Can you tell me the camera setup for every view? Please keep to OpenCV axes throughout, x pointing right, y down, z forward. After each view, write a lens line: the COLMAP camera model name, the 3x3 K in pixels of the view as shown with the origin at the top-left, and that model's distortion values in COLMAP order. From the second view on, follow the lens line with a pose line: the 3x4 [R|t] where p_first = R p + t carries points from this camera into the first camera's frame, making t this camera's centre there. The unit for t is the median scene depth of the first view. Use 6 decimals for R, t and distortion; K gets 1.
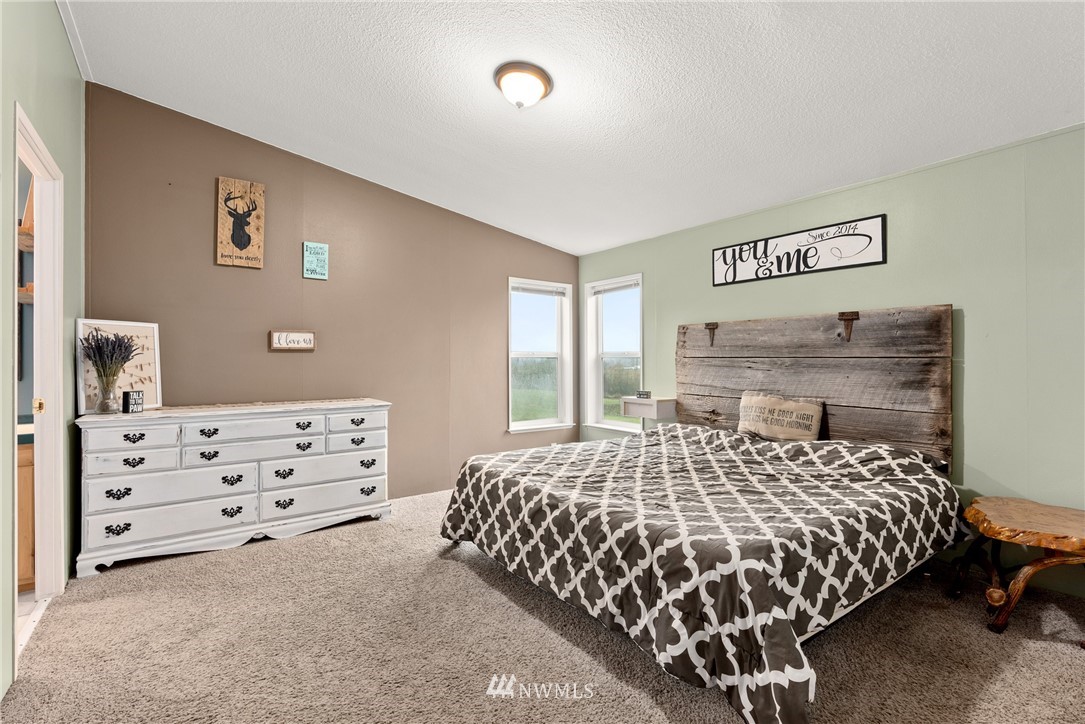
lens RADIAL K [[496.1, 0, 542.5], [0, 496.1, 362.0], [0, 0, 1]] dist [0.000775, 0.000066]
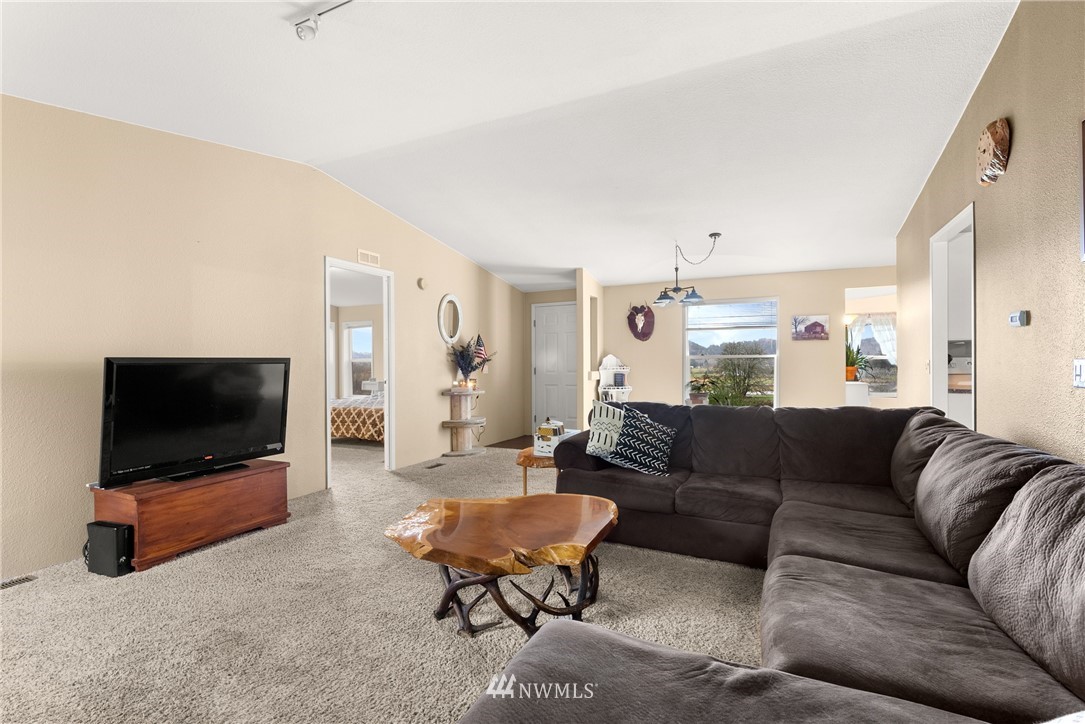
lens RADIAL K [[496.1, 0, 542.5], [0, 496.1, 362.0], [0, 0, 1]] dist [0.000775, 0.000066]
pose [[0.886543, -0.002464, 0.462639, -0.317950], [0.004301, 0.999987, -0.002915, 0.001204], [-0.462626, 0.004574, 0.886542, -2.884815]]
